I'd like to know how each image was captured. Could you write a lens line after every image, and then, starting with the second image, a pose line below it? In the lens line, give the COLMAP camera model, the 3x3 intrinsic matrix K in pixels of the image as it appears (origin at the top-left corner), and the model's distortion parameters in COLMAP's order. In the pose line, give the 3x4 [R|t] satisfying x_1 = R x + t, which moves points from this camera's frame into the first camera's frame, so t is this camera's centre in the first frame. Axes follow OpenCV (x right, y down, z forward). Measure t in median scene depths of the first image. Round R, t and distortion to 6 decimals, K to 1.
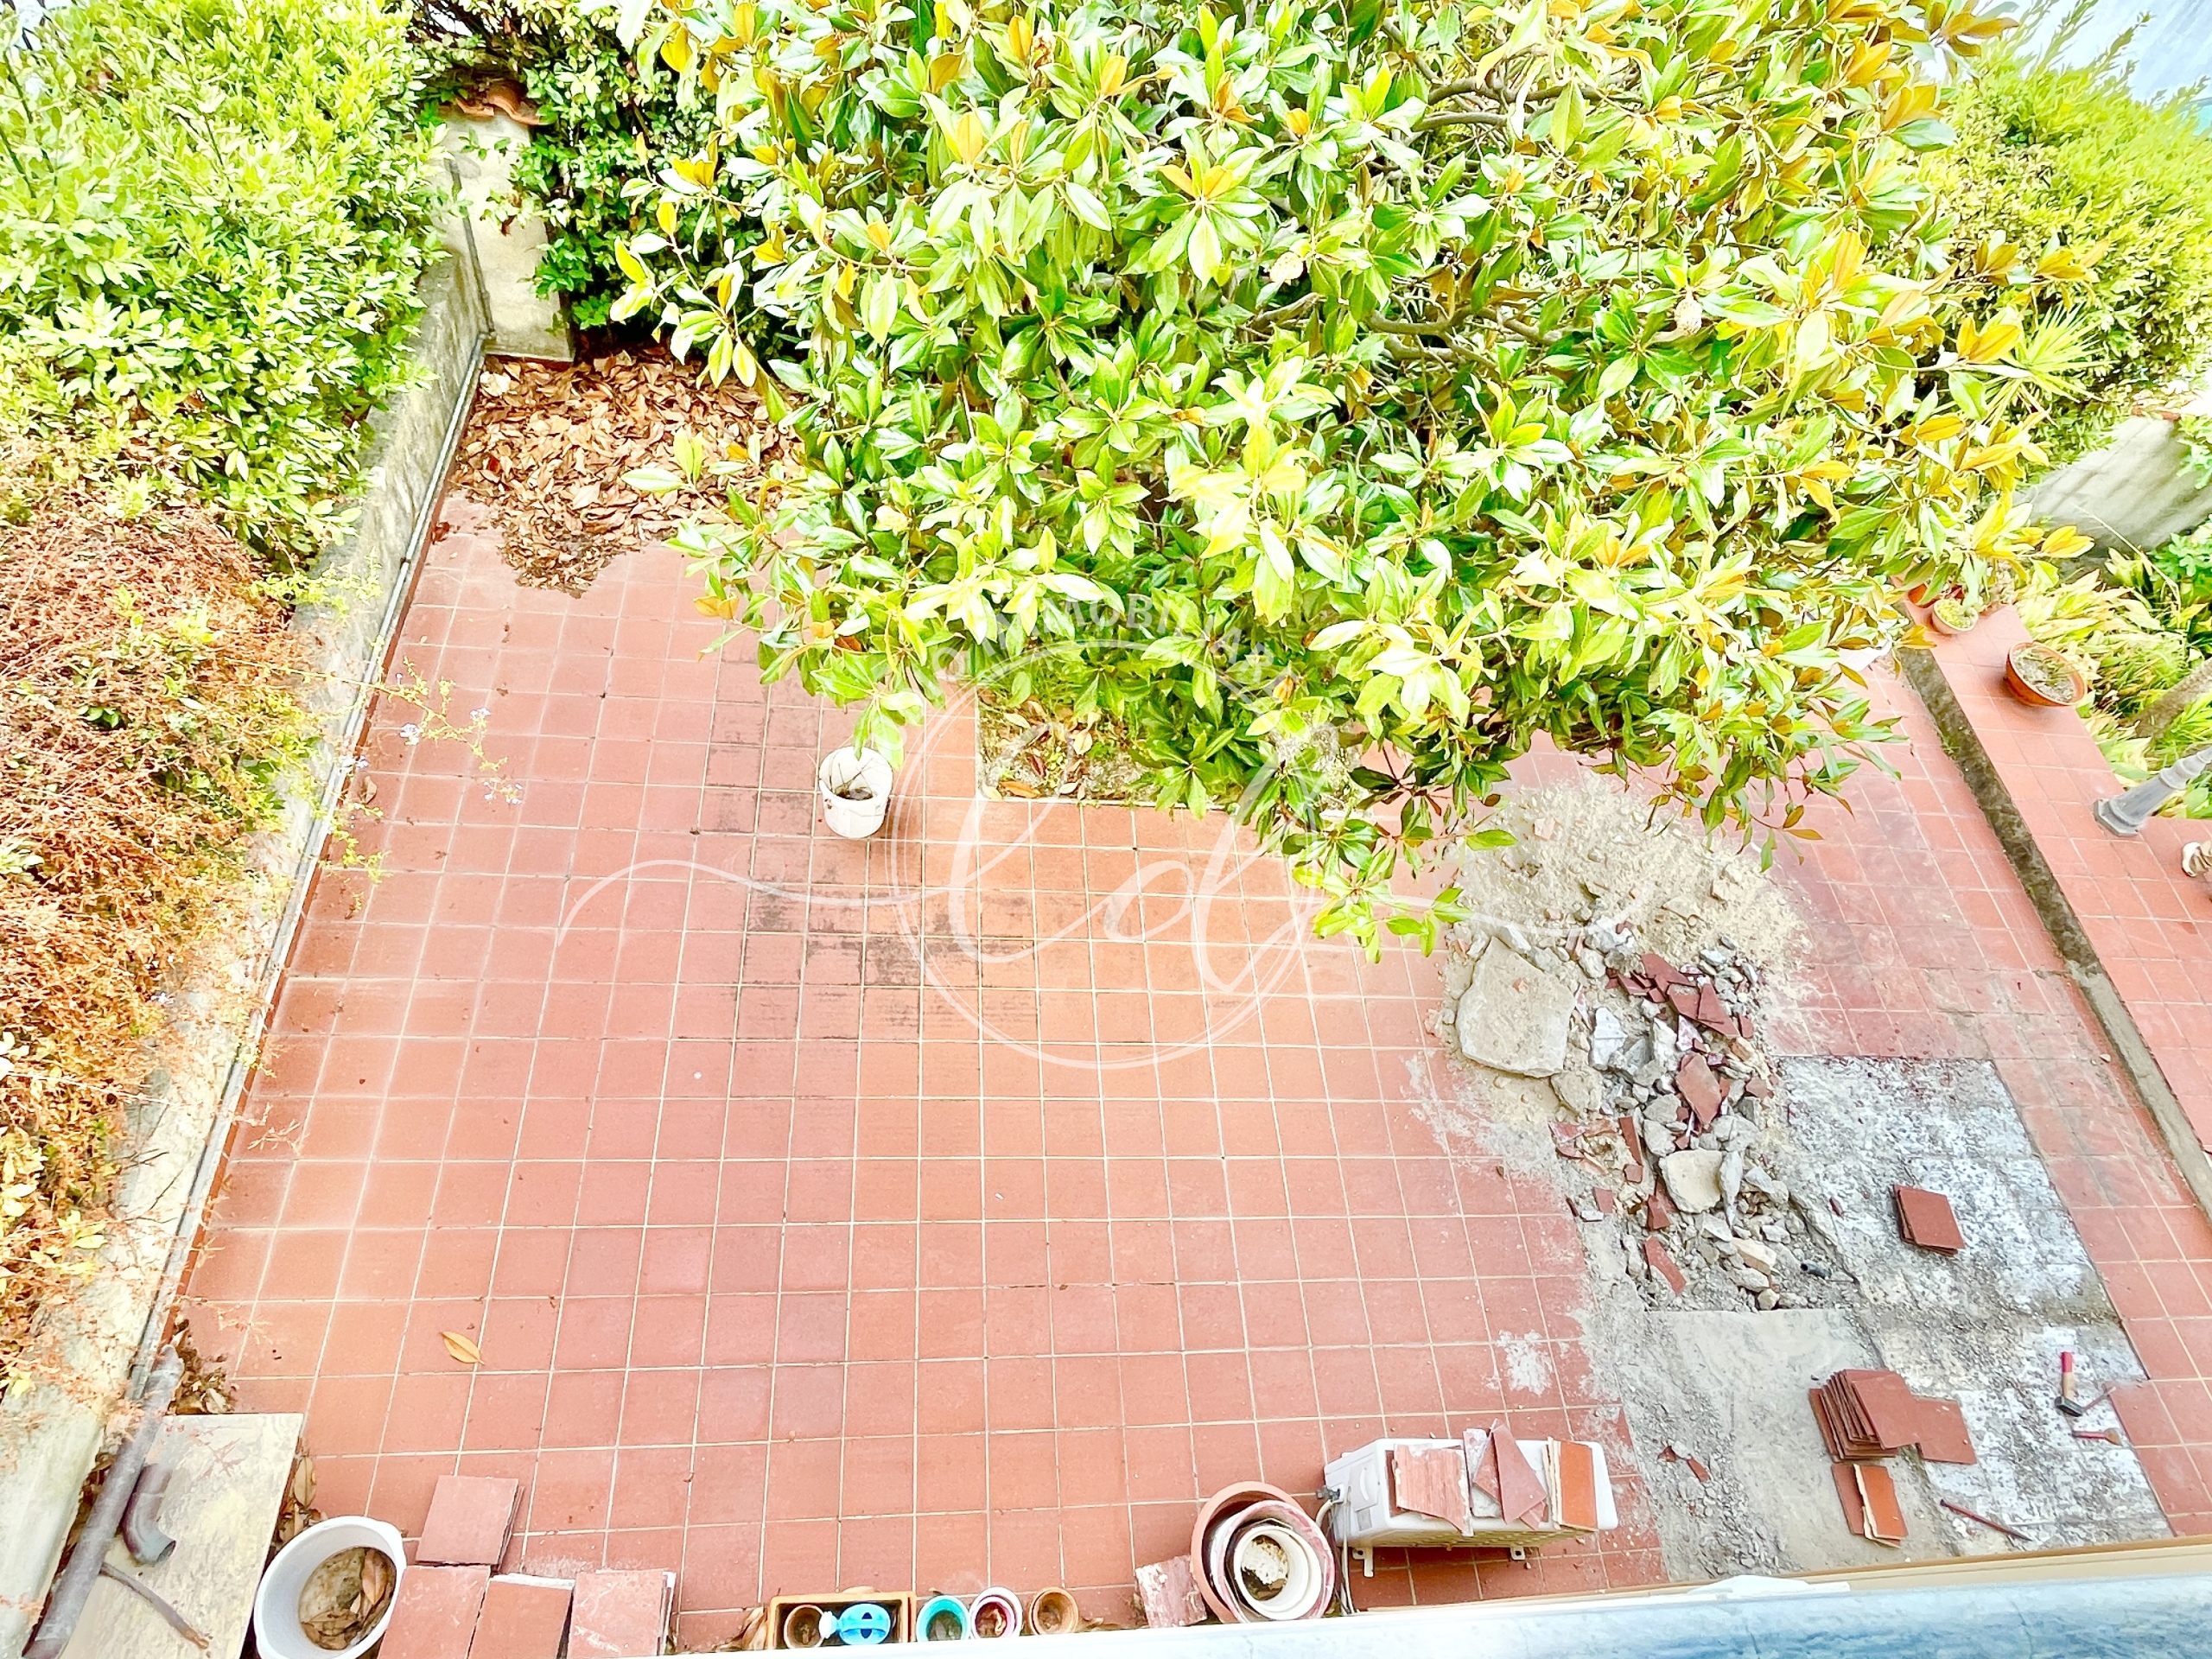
lens RADIAL K [[1287.5, 0, 1106.0], [0, 1287.5, 829.5], [0, 0, 1]] dist [-0.025978, 0.019131]
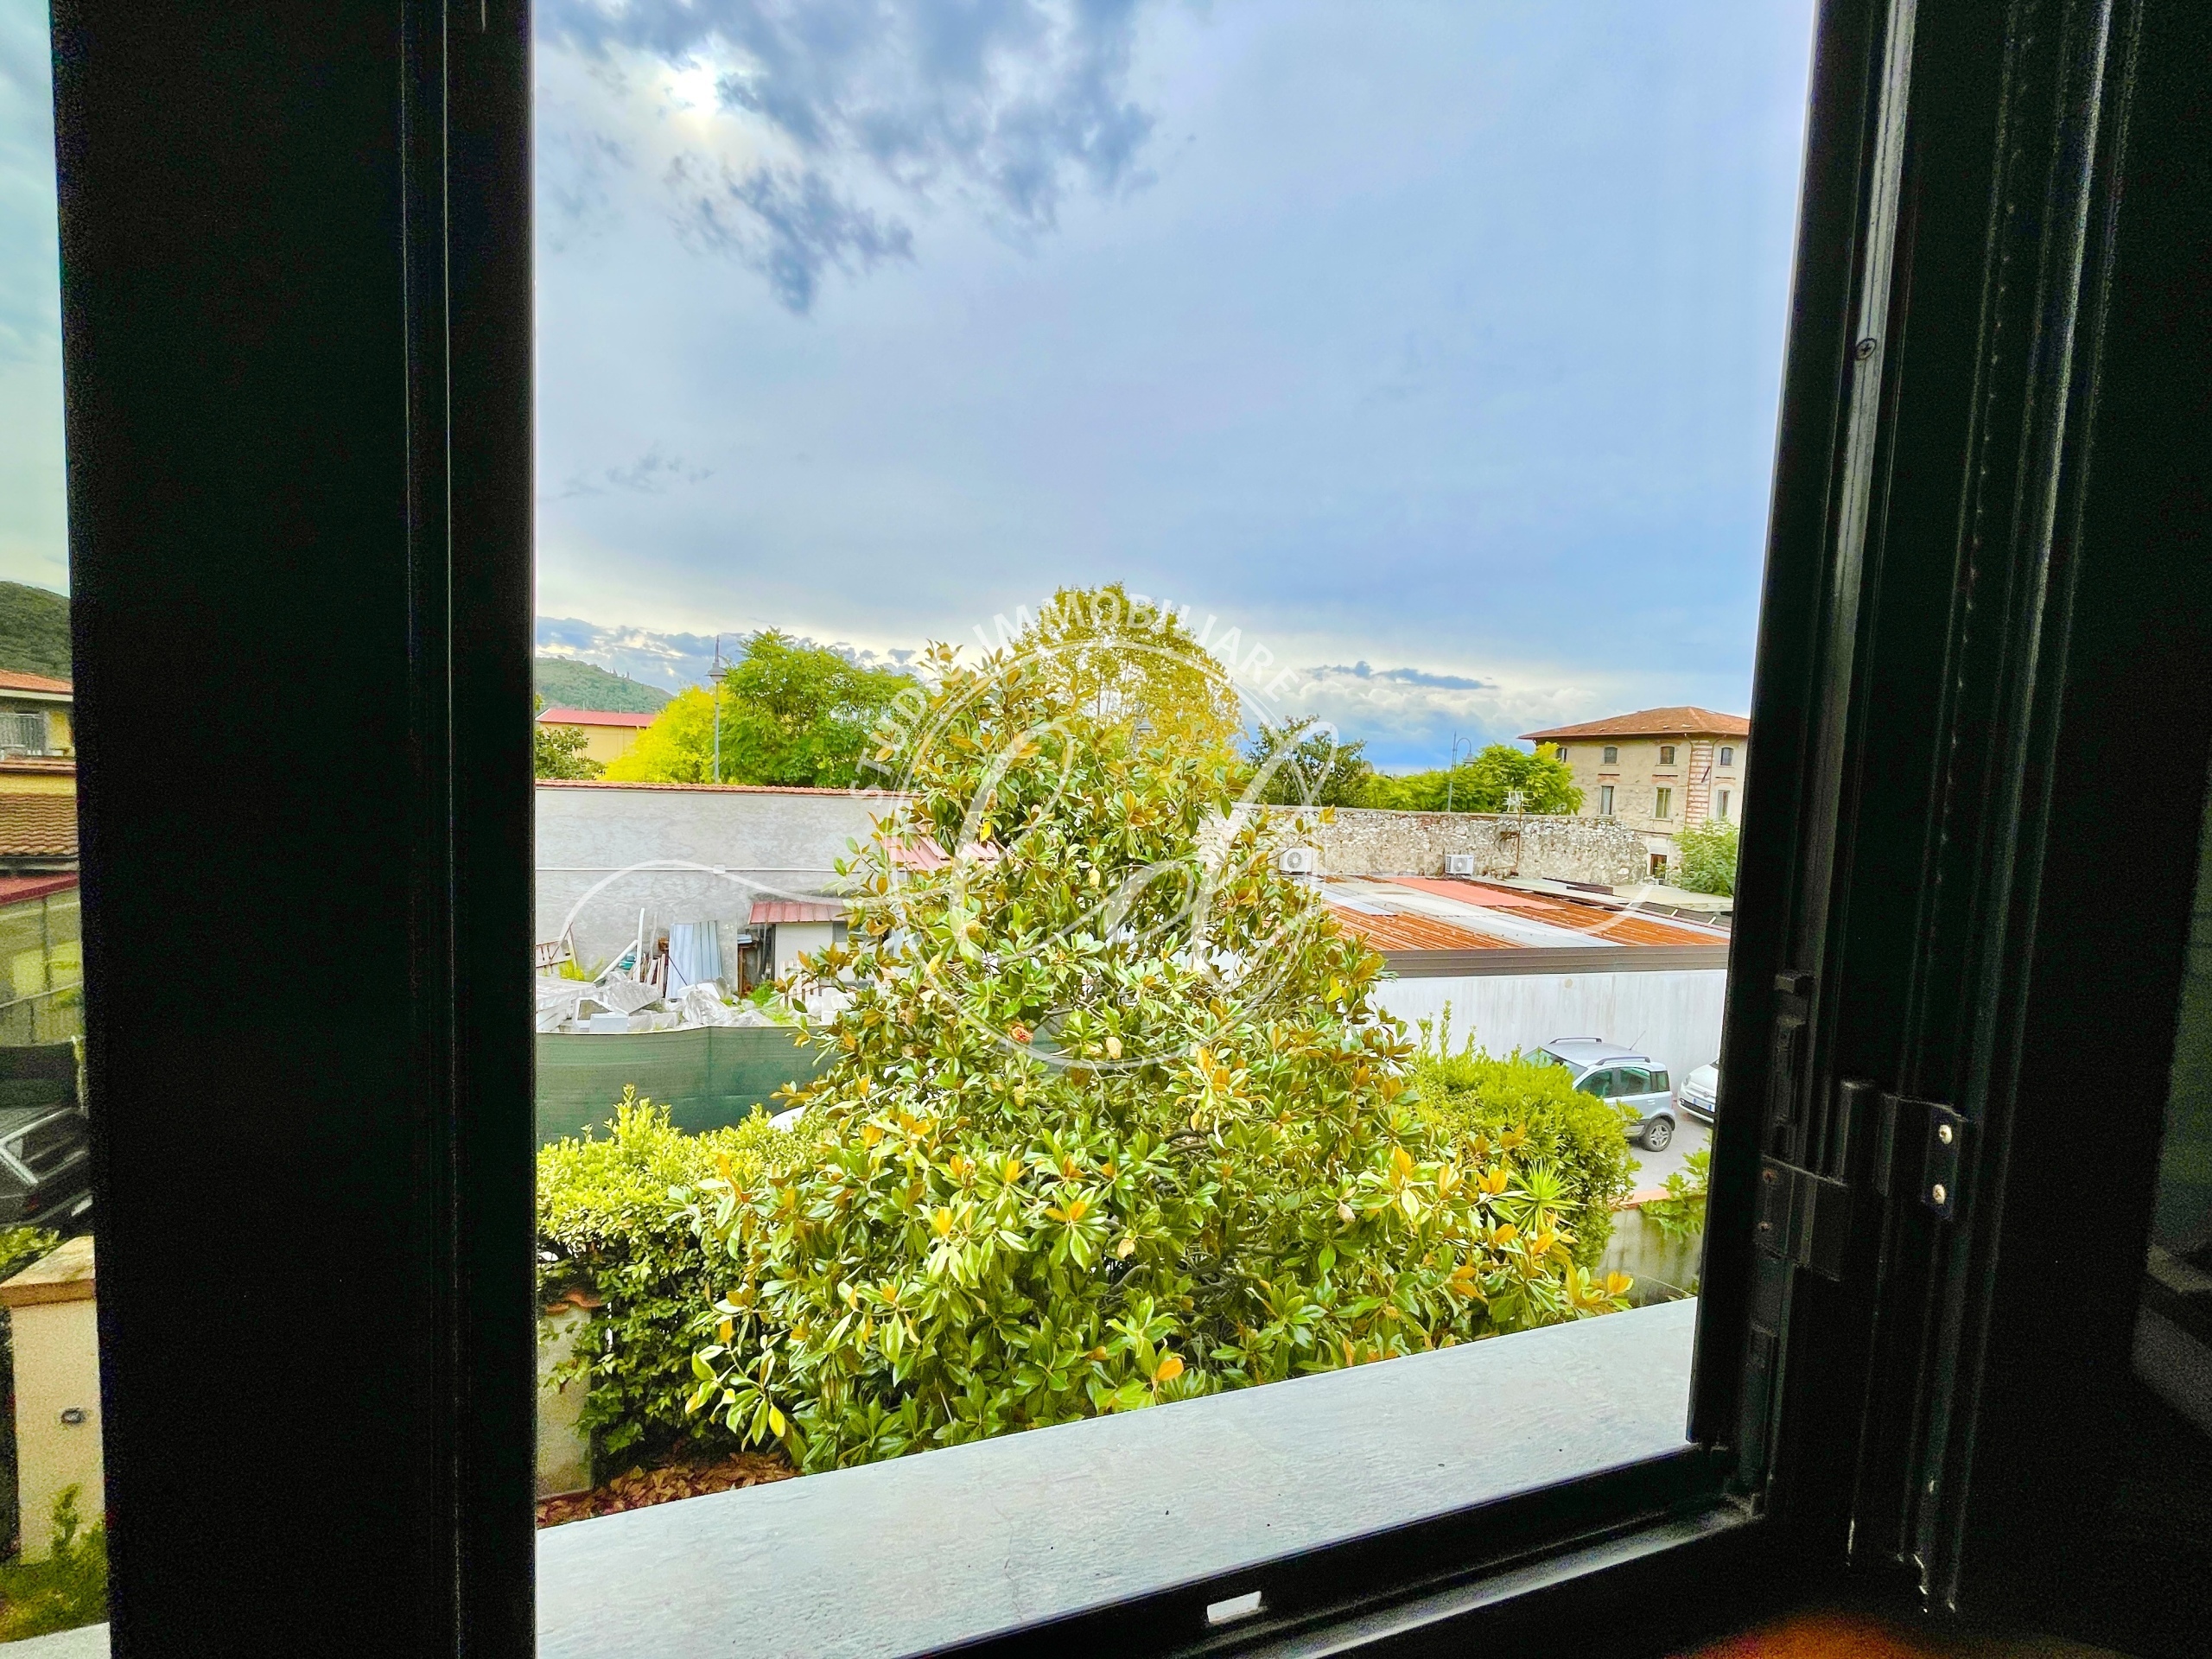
lens RADIAL K [[902.7, 0, 1095.7], [0, 902.7, 823.3], [0, 0, 1]] dist [0.009650, -0.002972]
pose [[0.957280, -0.152553, 0.245647, -0.097157], [0.287278, 0.598569, -0.747788, 0.106264], [-0.032960, 0.786411, 0.616823, -0.179014]]
